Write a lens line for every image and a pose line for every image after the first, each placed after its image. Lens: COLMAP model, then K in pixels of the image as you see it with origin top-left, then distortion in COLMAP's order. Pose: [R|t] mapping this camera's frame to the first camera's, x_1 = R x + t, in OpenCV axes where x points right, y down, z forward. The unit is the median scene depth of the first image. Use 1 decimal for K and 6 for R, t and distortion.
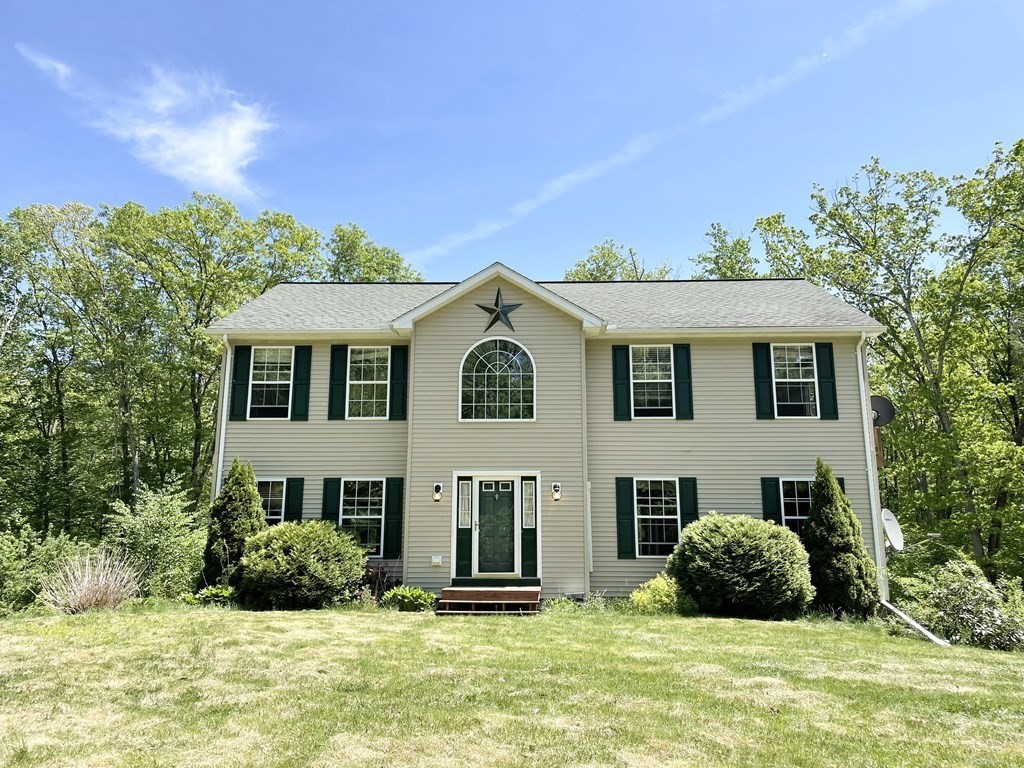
lens RADIAL K [[774.7, 0, 511.3], [0, 774.7, 383.7], [0, 0, 1]] dist [0.055222, -0.024944]
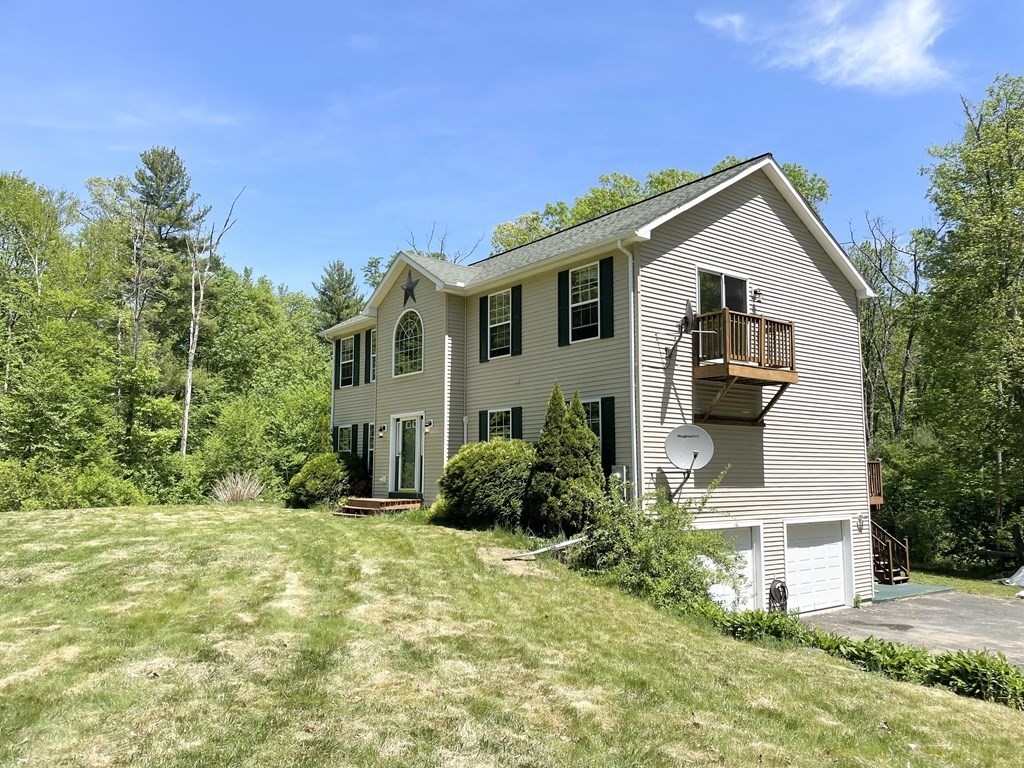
lens RADIAL K [[774.7, 0, 509.9], [0, 774.7, 379.0], [0, 0, 1]] dist [0.055222, -0.024944]
pose [[0.638664, -0.092903, -0.763857, 1.061109], [0.175638, 0.984080, 0.027165, 0.048146], [0.749172, -0.151512, 0.644814, 0.275547]]
